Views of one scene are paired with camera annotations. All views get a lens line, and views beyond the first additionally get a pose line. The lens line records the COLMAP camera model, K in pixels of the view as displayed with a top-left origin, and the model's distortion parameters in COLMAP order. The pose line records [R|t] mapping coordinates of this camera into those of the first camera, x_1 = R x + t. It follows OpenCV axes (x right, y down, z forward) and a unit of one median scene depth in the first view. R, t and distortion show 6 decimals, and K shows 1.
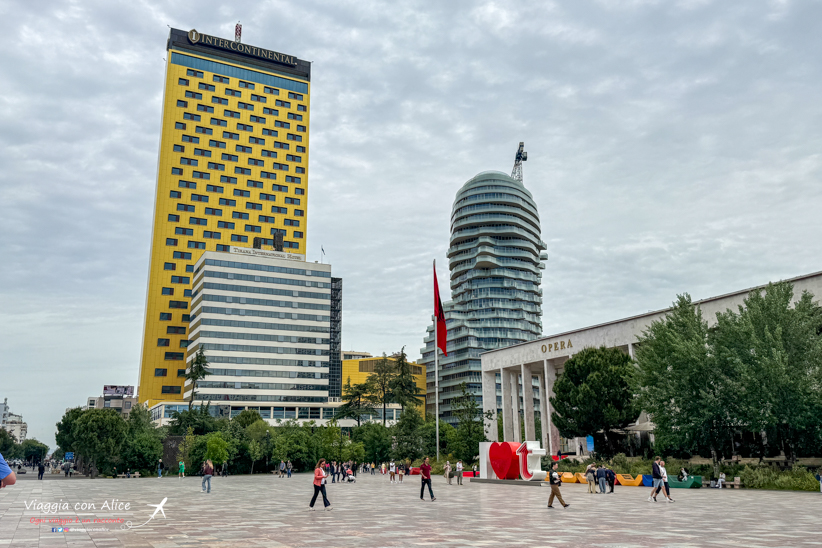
lens RADIAL K [[716.9, 0, 411.0], [0, 716.9, 274.0], [0, 0, 1]] dist [0.089398, 0.001546]
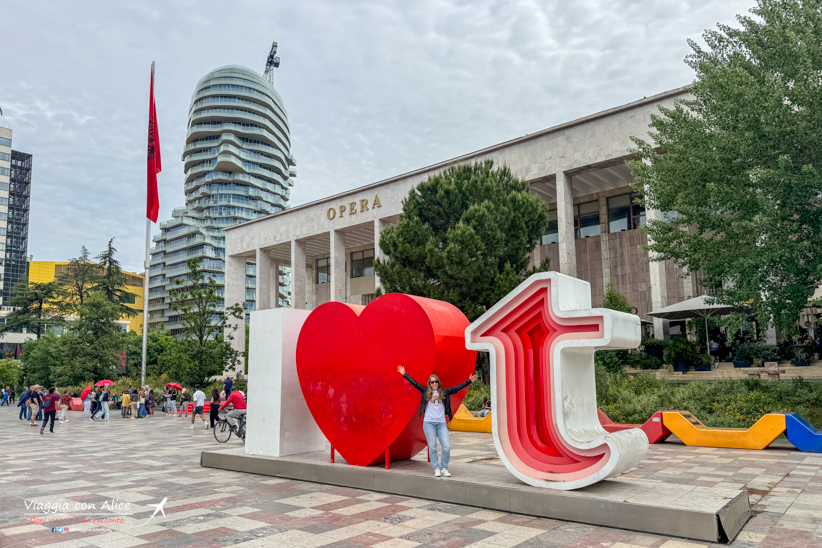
lens RADIAL K [[708.5, 0, 411.0], [0, 708.5, 274.0], [0, 0, 1]] dist [0.000124, -0.002965]
pose [[0.933131, 0.038034, 0.357520, 0.009782], [-0.070398, 0.994469, 0.077946, 0.032798], [-0.352578, -0.097903, 0.930647, 0.125816]]
